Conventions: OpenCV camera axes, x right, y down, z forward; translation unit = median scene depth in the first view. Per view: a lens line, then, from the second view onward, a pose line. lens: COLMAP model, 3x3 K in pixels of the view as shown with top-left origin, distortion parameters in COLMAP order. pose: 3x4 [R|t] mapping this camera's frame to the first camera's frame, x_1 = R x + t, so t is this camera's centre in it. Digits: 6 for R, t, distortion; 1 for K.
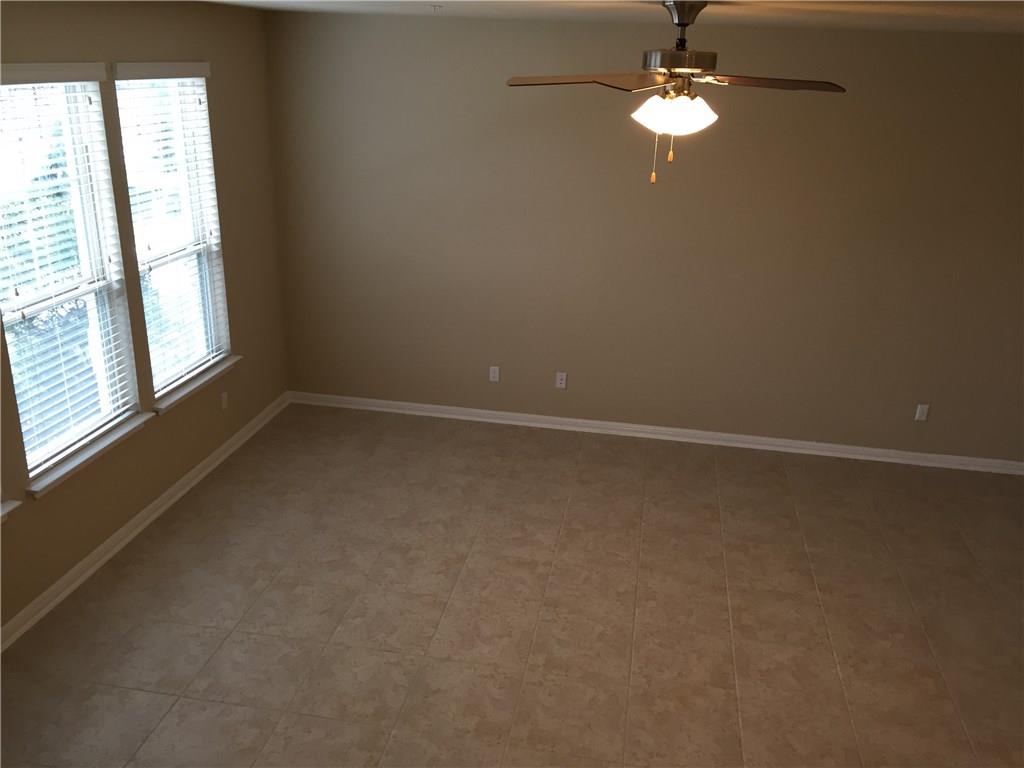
lens RADIAL K [[895.8, 0, 513.9], [0, 895.8, 384.3], [0, 0, 1]] dist [0.055686, -0.022839]
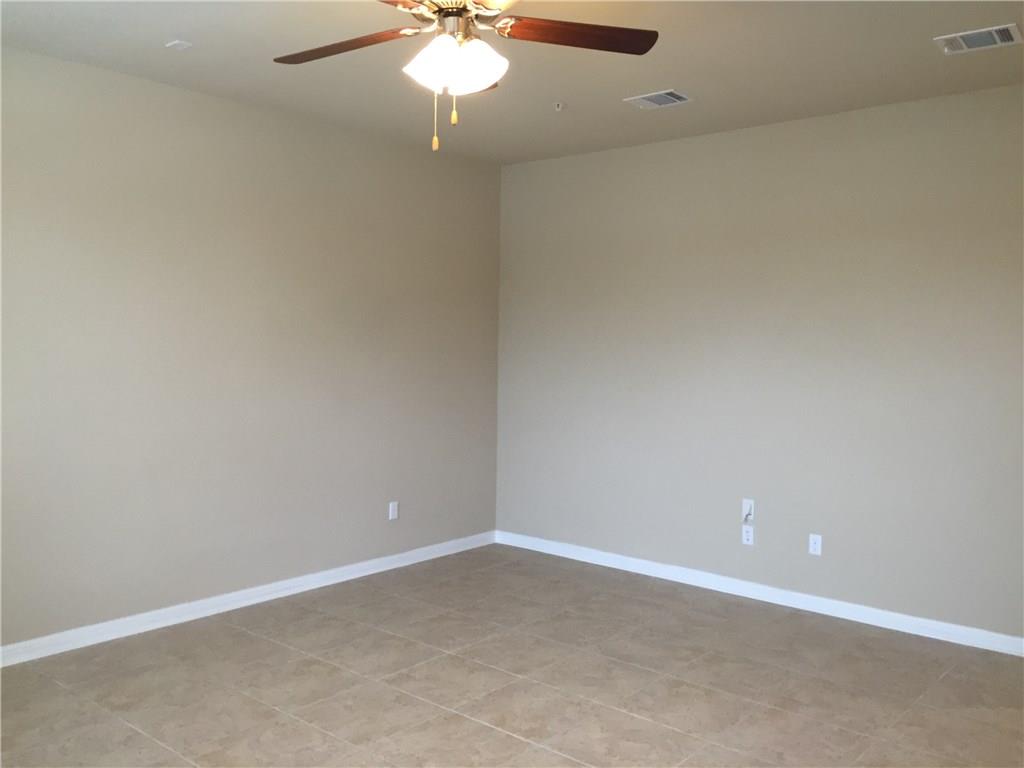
lens RADIAL K [[895.8, 0, 513.9], [0, 895.8, 384.3], [0, 0, 1]] dist [0.055686, -0.022839]
pose [[0.500195, -0.064126, 0.863535, -0.374491], [0.301636, 0.947696, -0.104344, 0.052262], [-0.811678, 0.312666, 0.493376, 0.472012]]
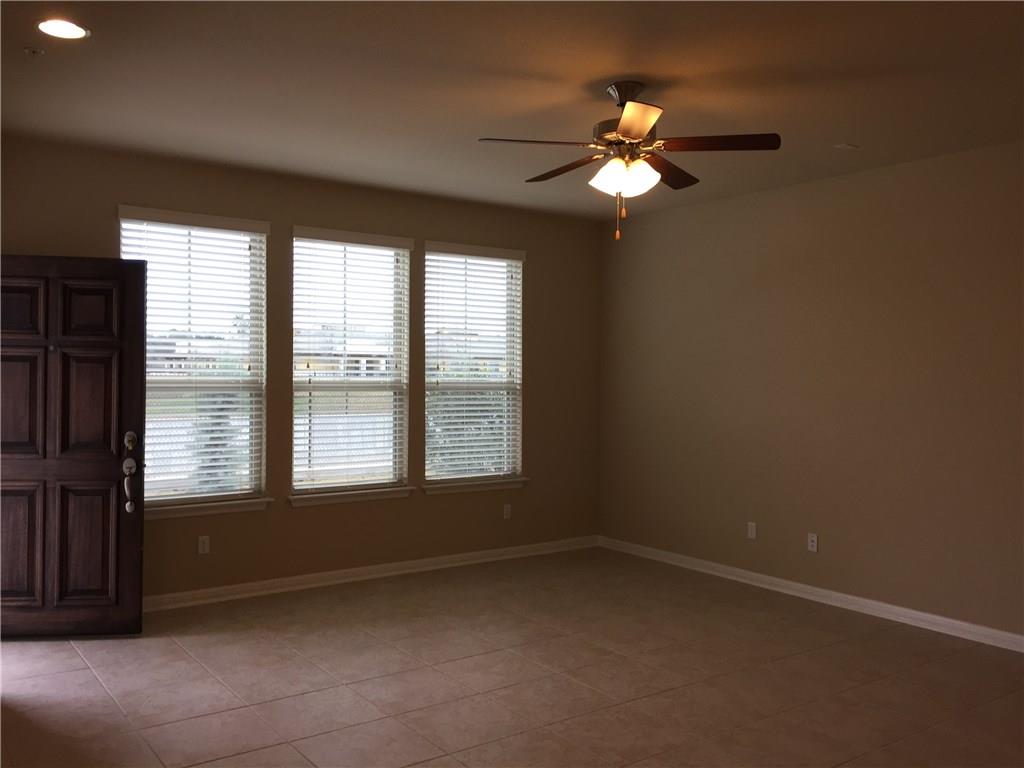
lens RADIAL K [[895.8, 0, 513.9], [0, 895.8, 384.3], [0, 0, 1]] dist [0.055686, -0.022839]
pose [[0.716582, -0.017755, -0.697277, 0.637163], [-0.227728, 0.938939, -0.257941, 0.200654], [0.659280, 0.343626, 0.668784, 0.170845]]
